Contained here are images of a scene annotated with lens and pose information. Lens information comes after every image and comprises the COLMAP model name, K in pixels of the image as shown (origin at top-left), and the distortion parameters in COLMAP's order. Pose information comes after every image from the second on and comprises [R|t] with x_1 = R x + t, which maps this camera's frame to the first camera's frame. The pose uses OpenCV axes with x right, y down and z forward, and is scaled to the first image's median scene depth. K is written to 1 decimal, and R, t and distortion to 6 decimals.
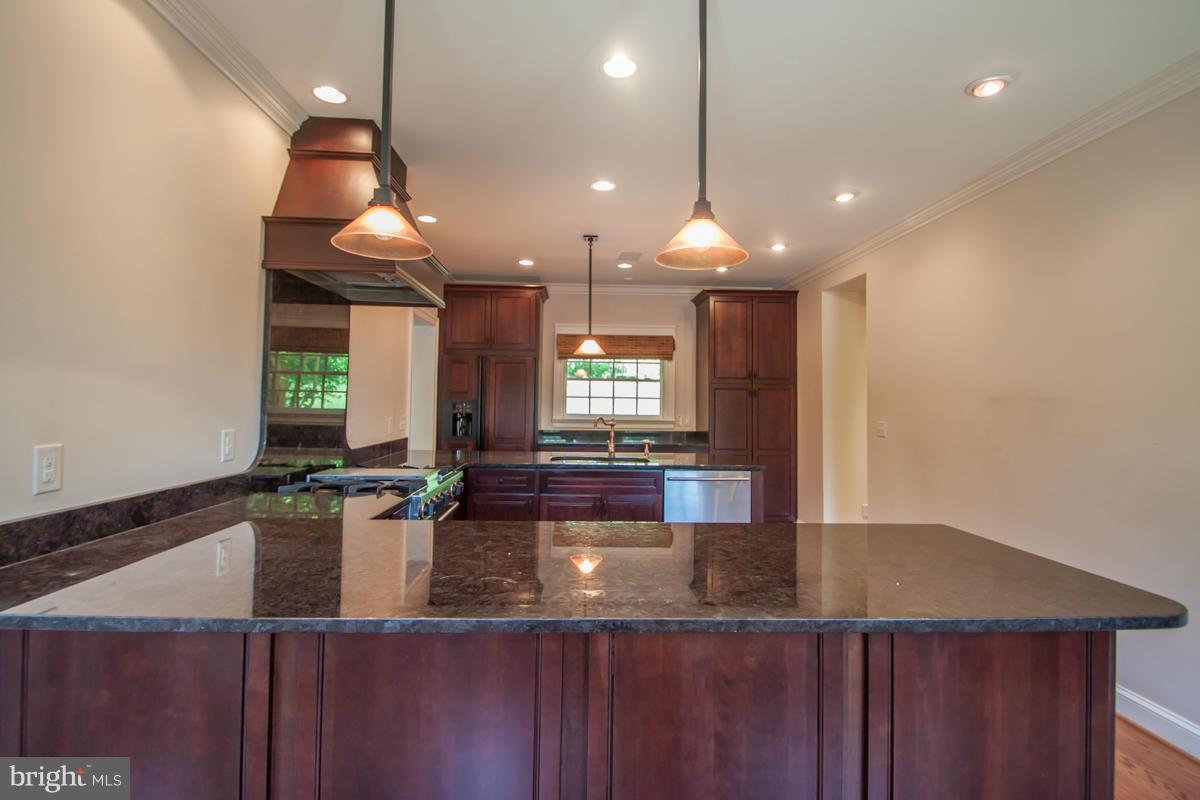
lens RADIAL K [[530.7, 0, 599.2], [0, 530.7, 395.2], [0, 0, 1]] dist [0.019874, -0.020106]
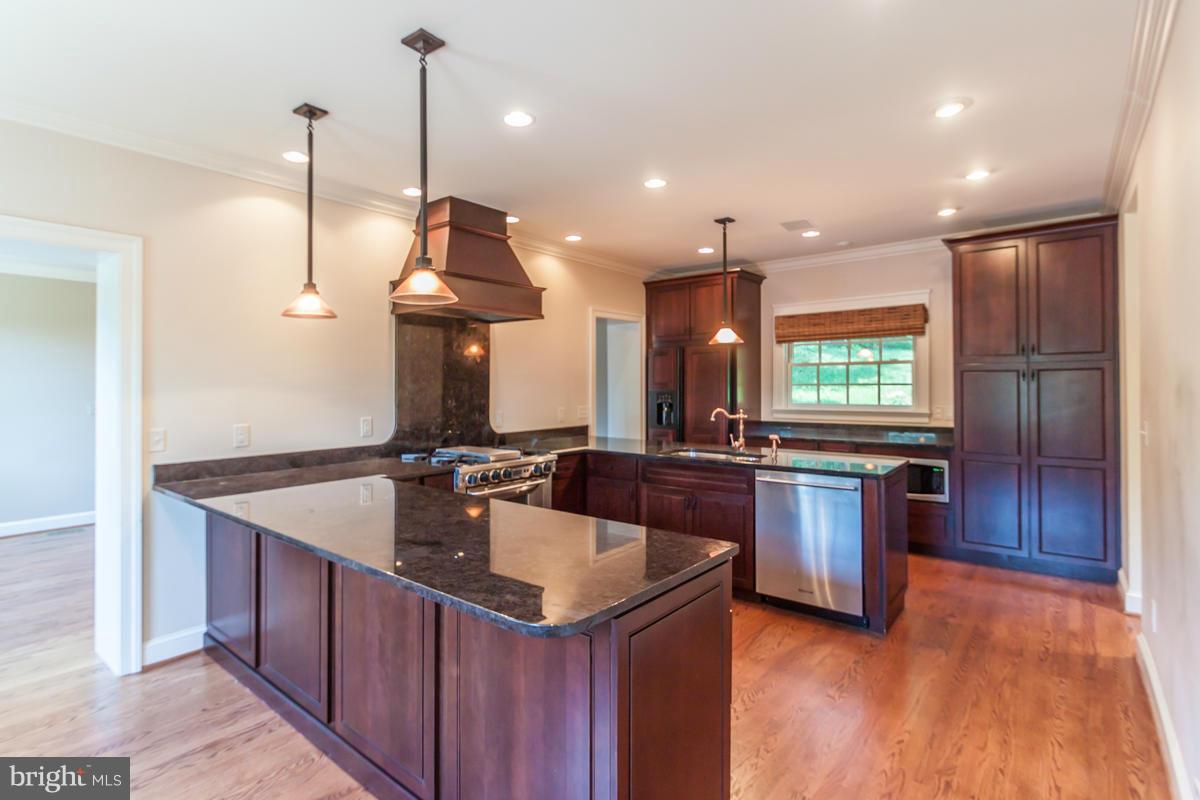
lens RADIAL K [[583.0, 0, 602.2], [0, 583.0, 388.2], [0, 0, 1]] dist [-0.000967, -0.000147]
pose [[0.746065, -0.014199, -0.665721, 0.416475], [0.026085, 0.999628, 0.007912, -0.008386], [0.665361, -0.023268, 0.746159, 0.057298]]
